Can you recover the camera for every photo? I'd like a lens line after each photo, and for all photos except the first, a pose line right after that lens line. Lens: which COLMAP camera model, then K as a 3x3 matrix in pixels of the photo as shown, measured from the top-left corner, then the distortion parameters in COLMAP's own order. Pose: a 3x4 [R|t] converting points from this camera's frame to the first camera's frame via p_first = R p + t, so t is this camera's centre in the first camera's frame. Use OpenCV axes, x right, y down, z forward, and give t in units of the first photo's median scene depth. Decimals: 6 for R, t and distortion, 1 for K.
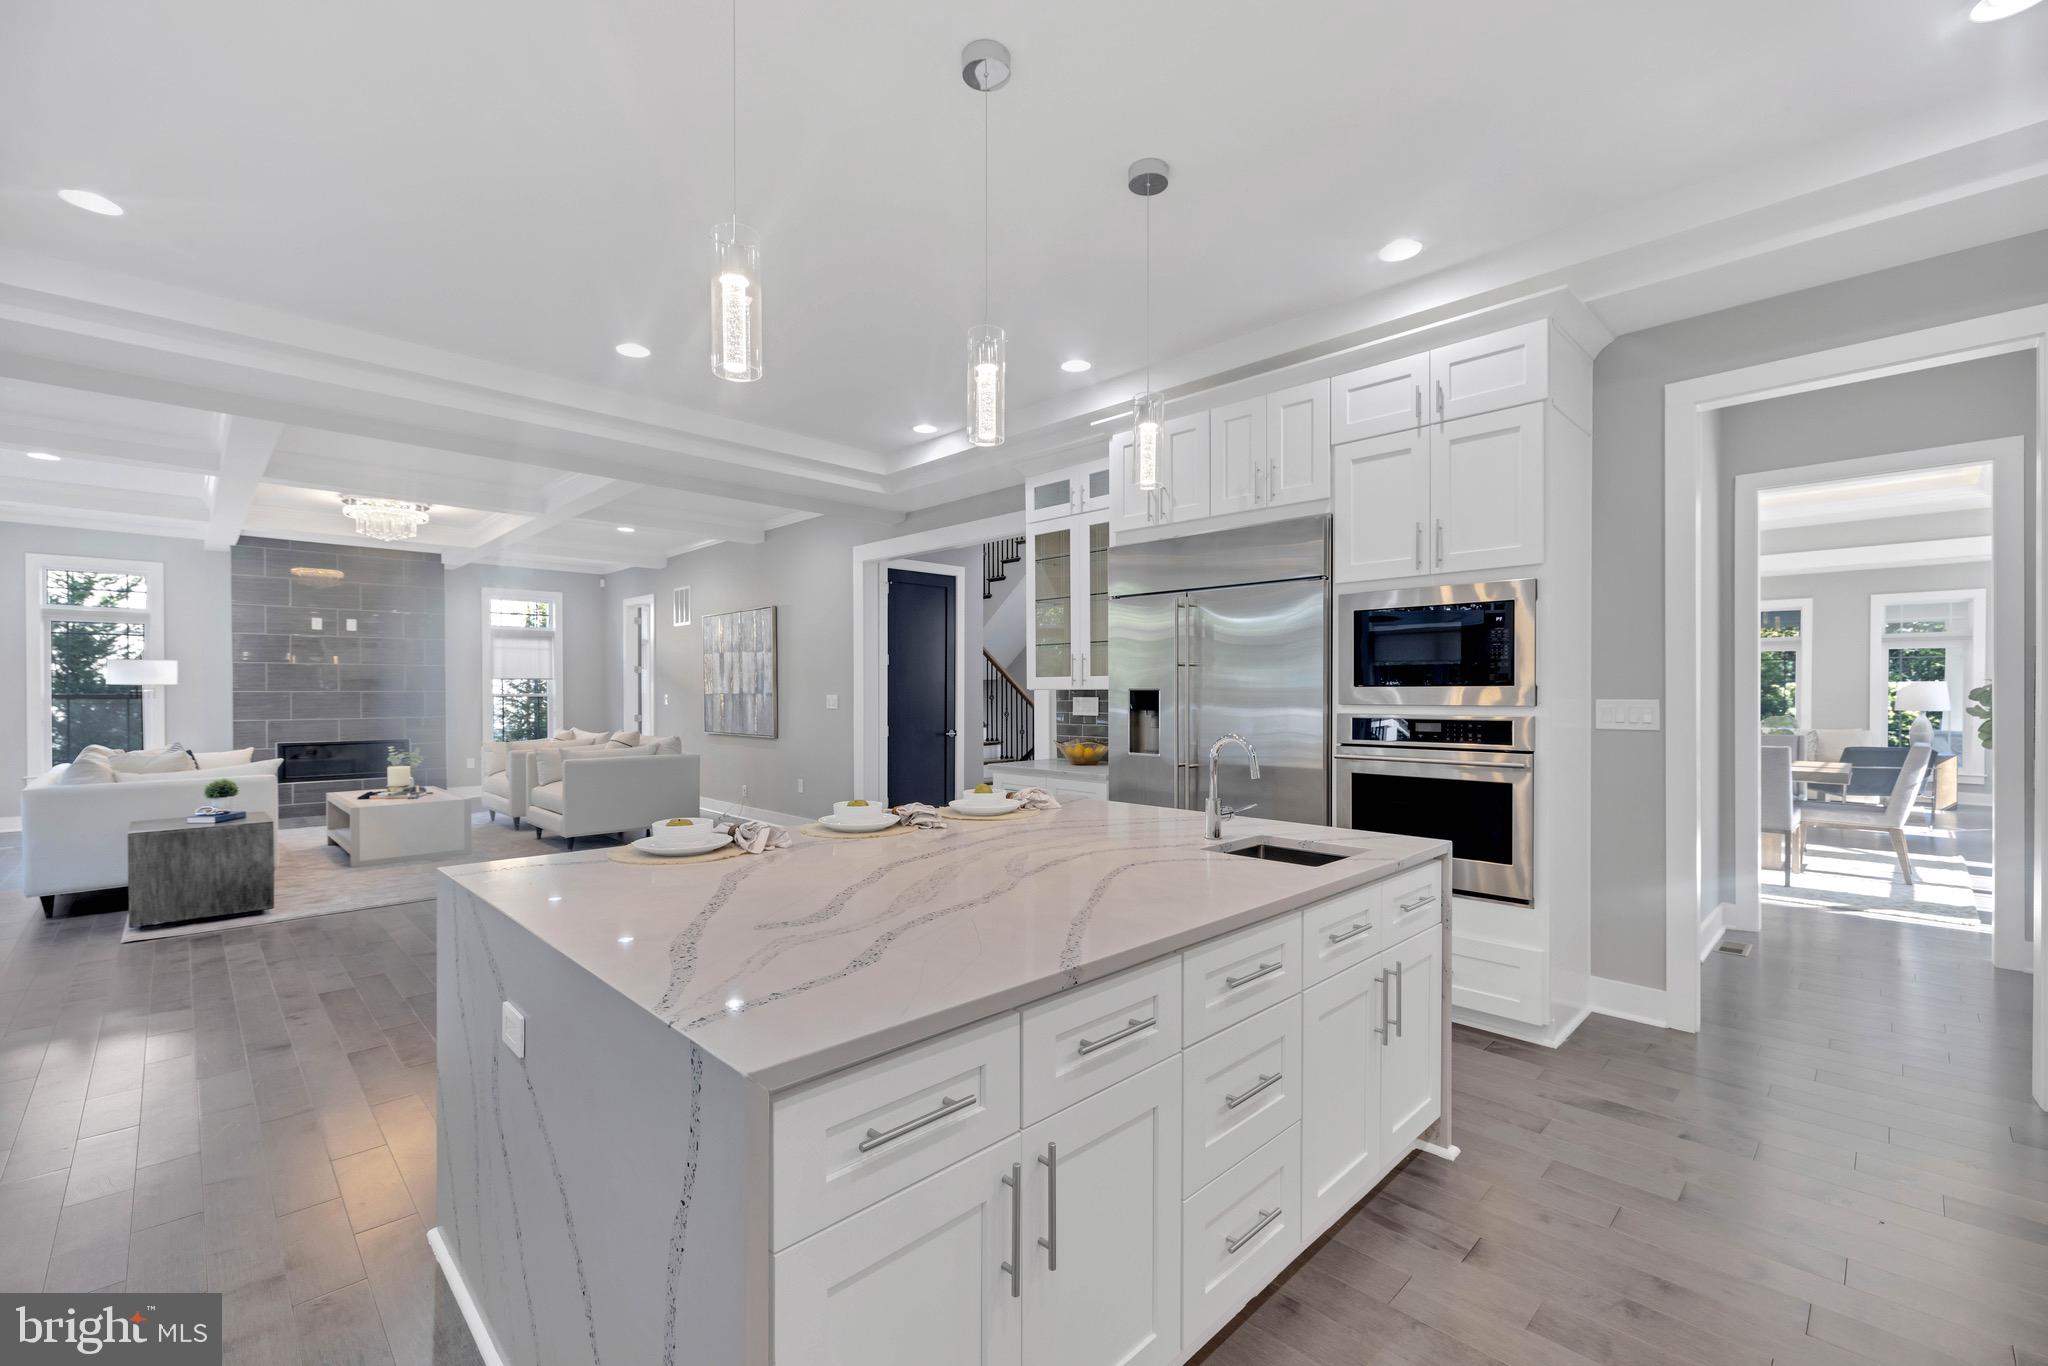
lens RADIAL K [[881.3, 0, 1004.1], [0, 881.3, 698.1], [0, 0, 1]] dist [0.001623, 0.000259]
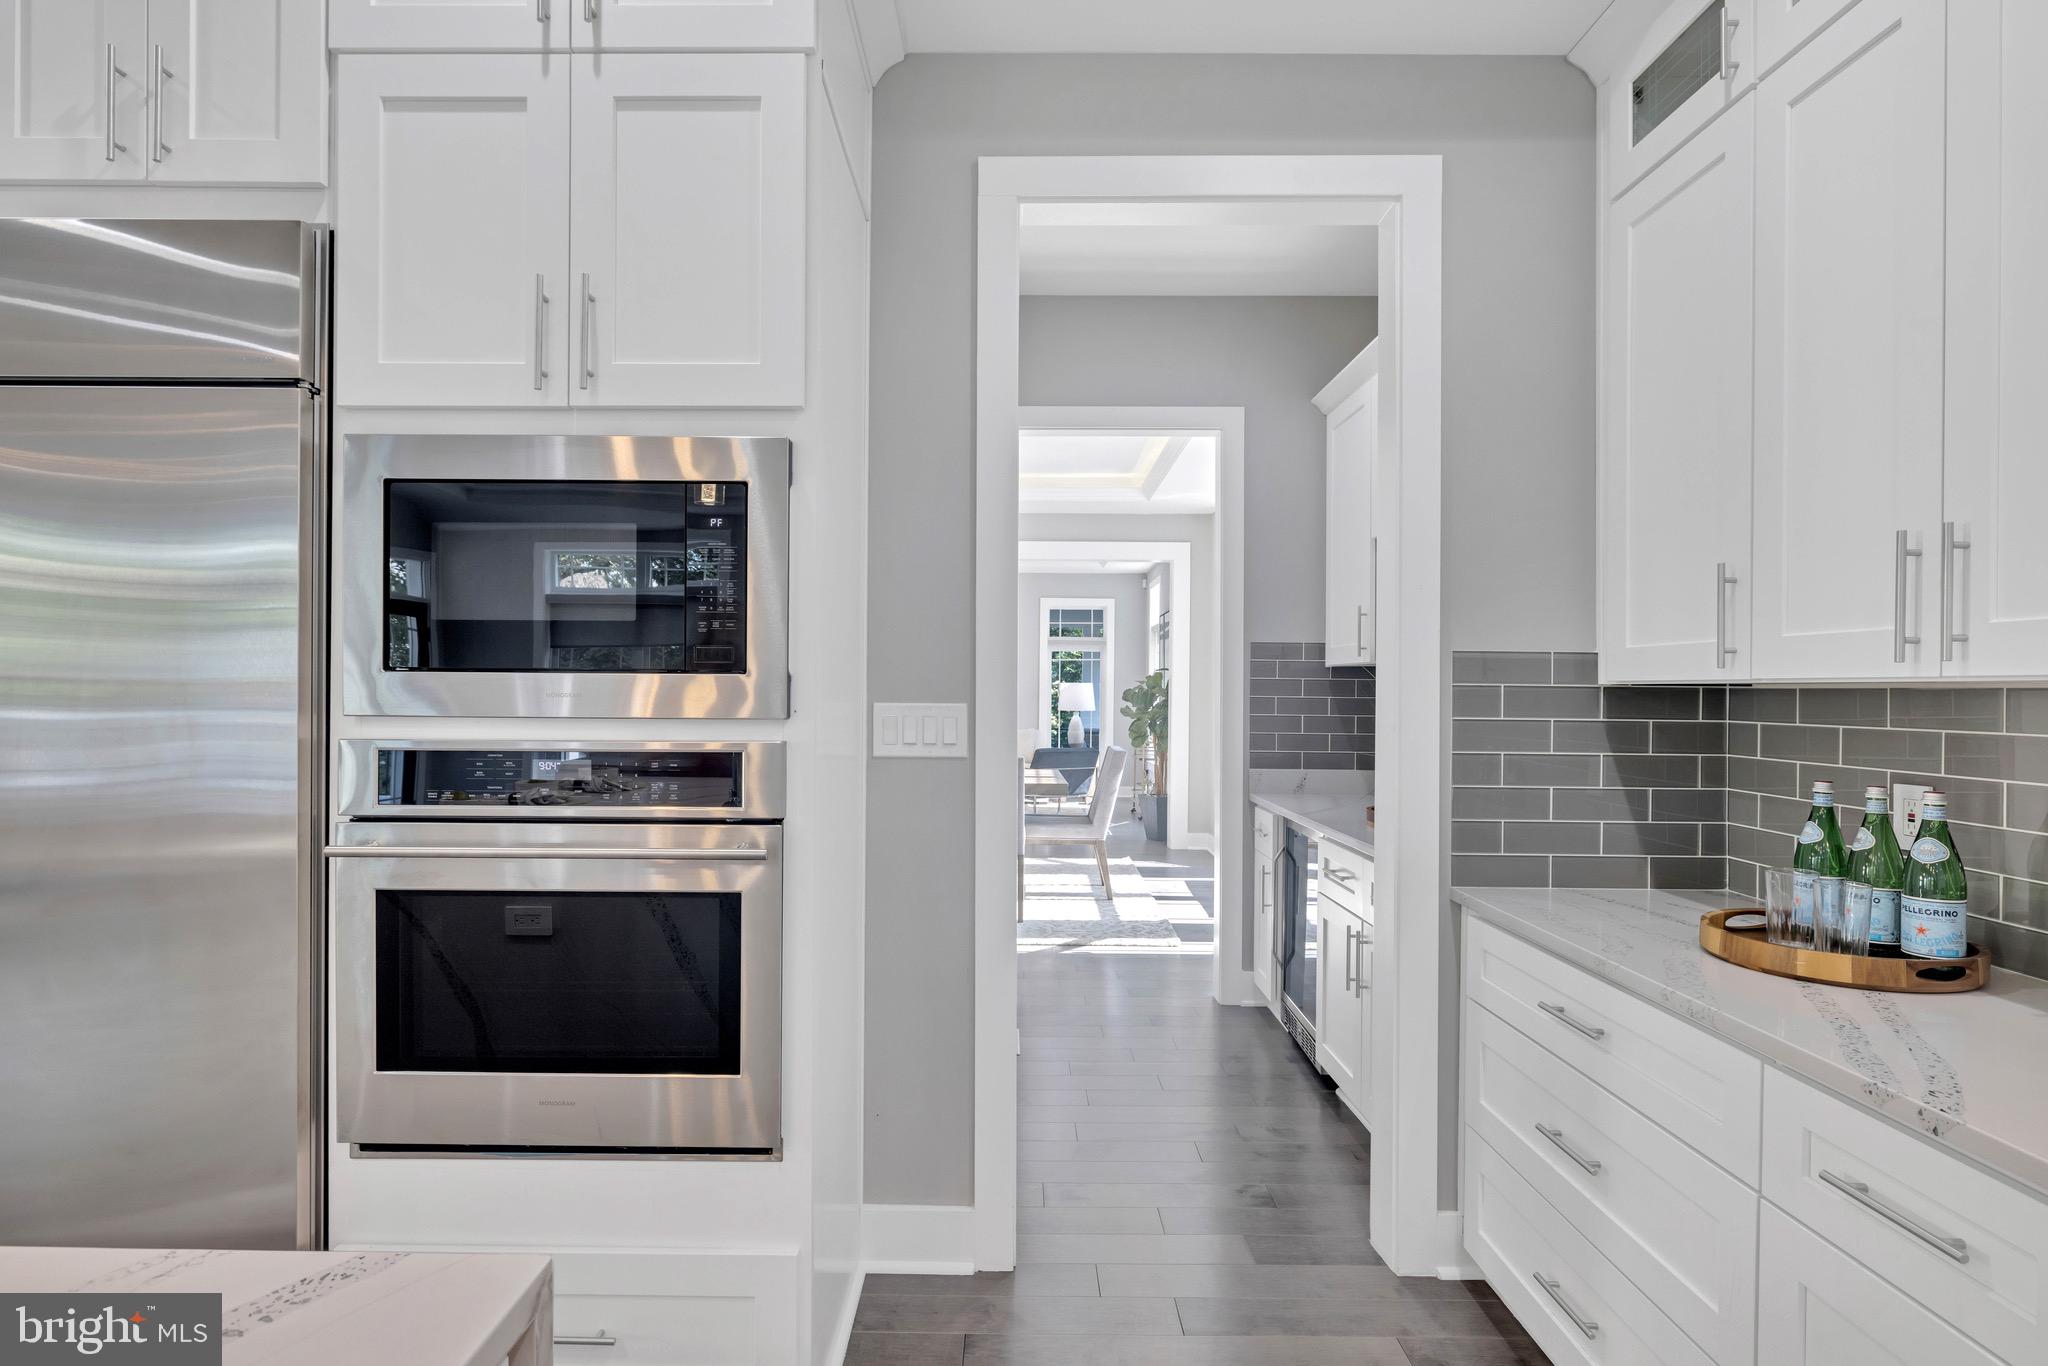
lens RADIAL K [[1037.7, 0, 1007.1], [0, 1037.7, 691.8], [0, 0, 1]] dist [-0.003693, 0.001173]
pose [[0.703833, 0.006702, 0.710334, 0.272538], [-0.003586, 0.999976, -0.005882, -0.002114], [-0.710356, 0.001592, 0.703840, 0.490389]]
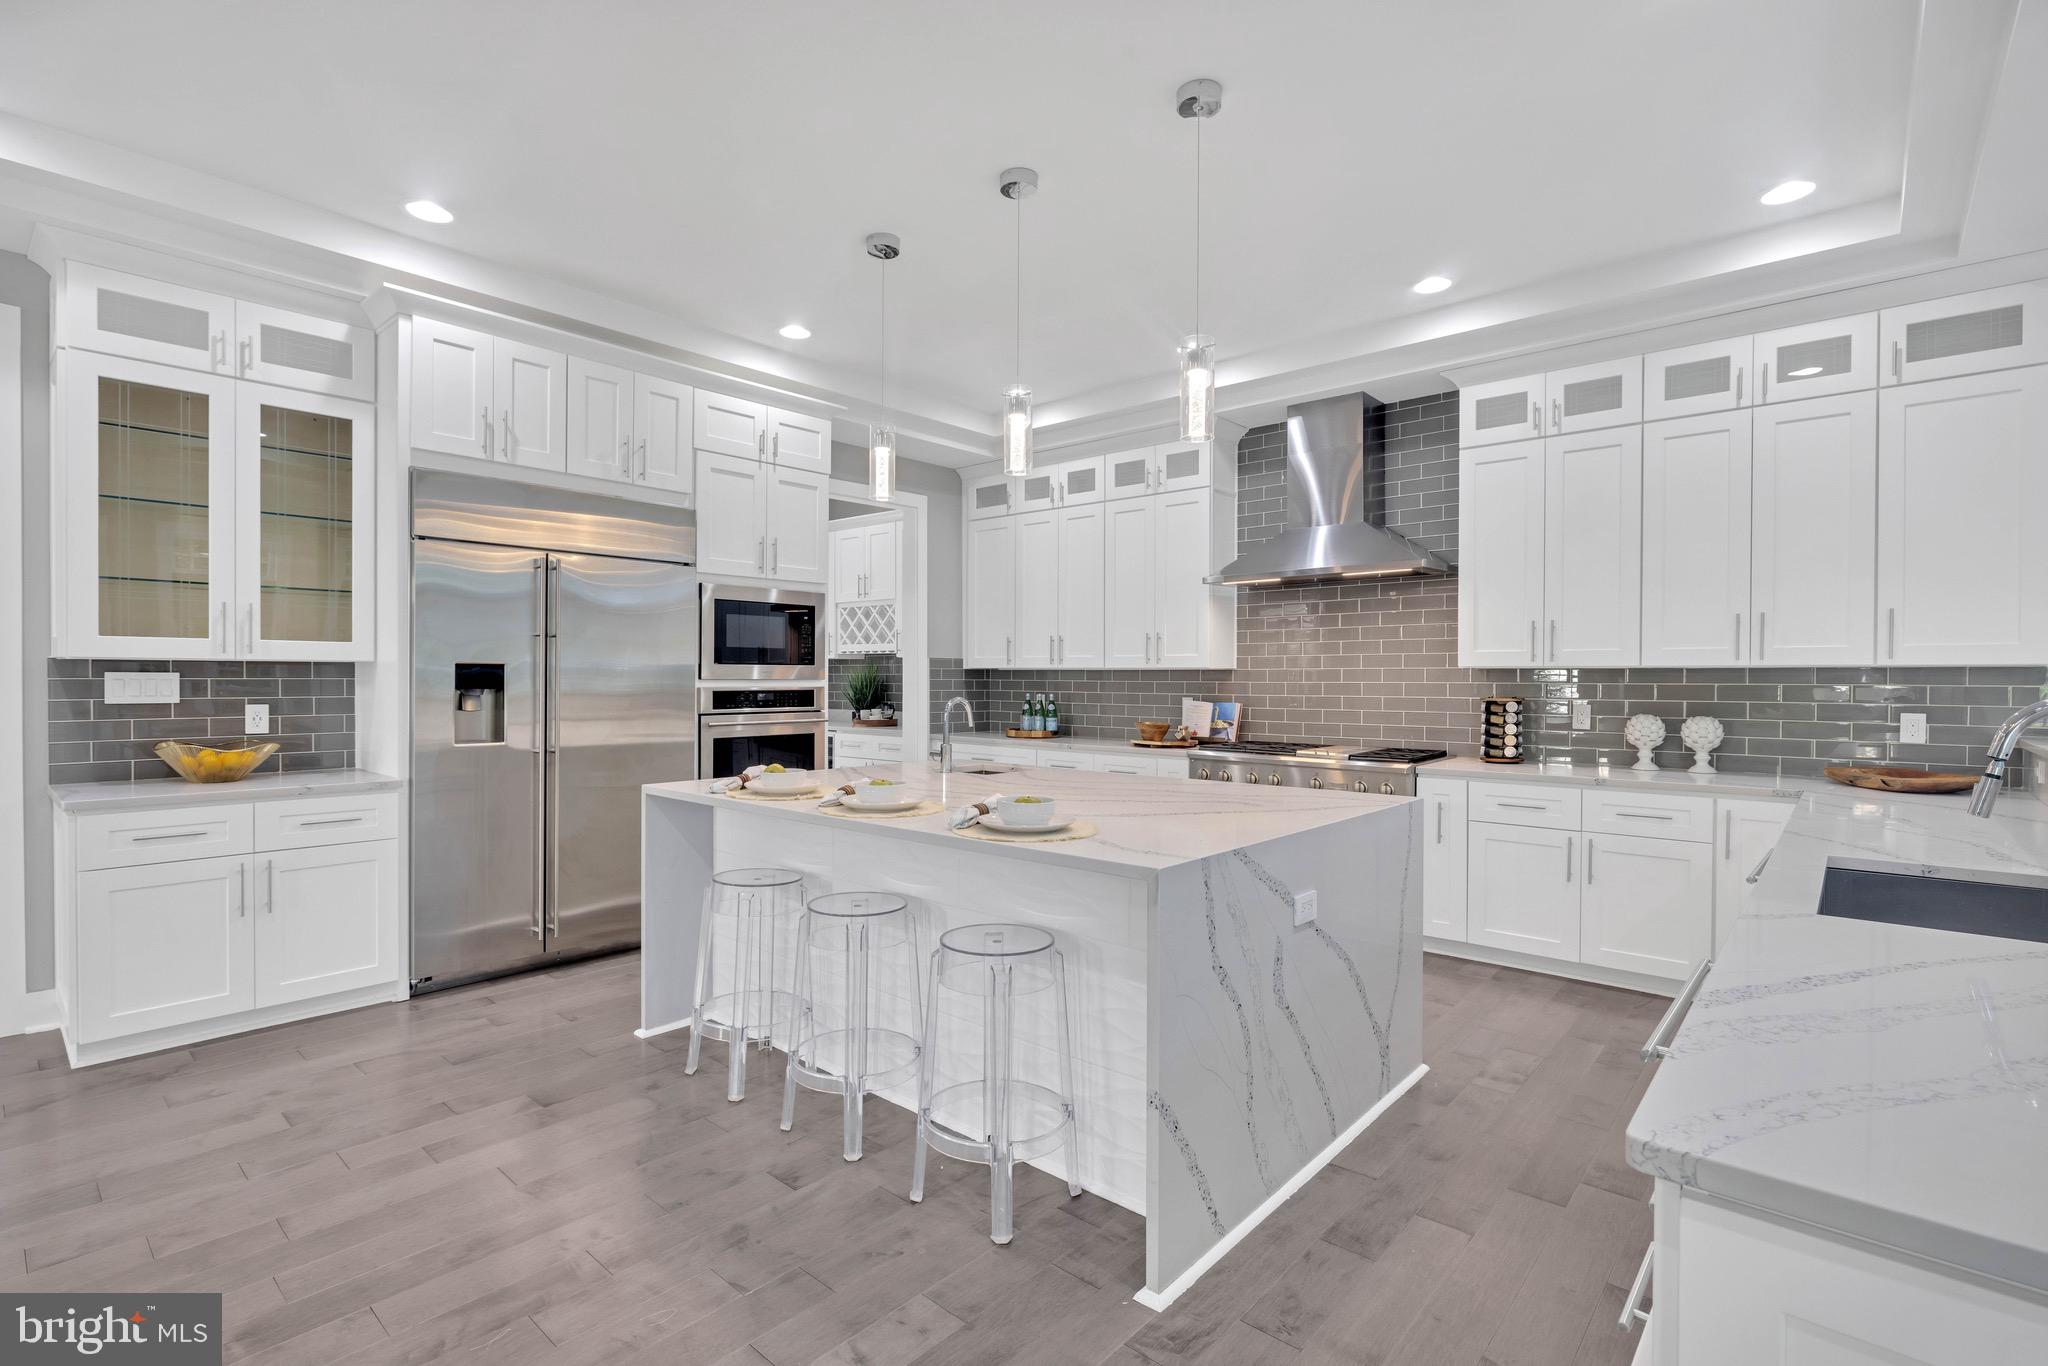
lens RADIAL K [[935.6, 0, 1025.3], [0, 935.6, 683.7], [0, 0, 1]] dist [-0.000895, 0.000330]
pose [[-0.079059, -0.006207, 0.996851, -0.891800], [0.003486, 0.999973, 0.006503, 0.006556], [-0.996864, 0.003989, -0.079035, 0.710867]]
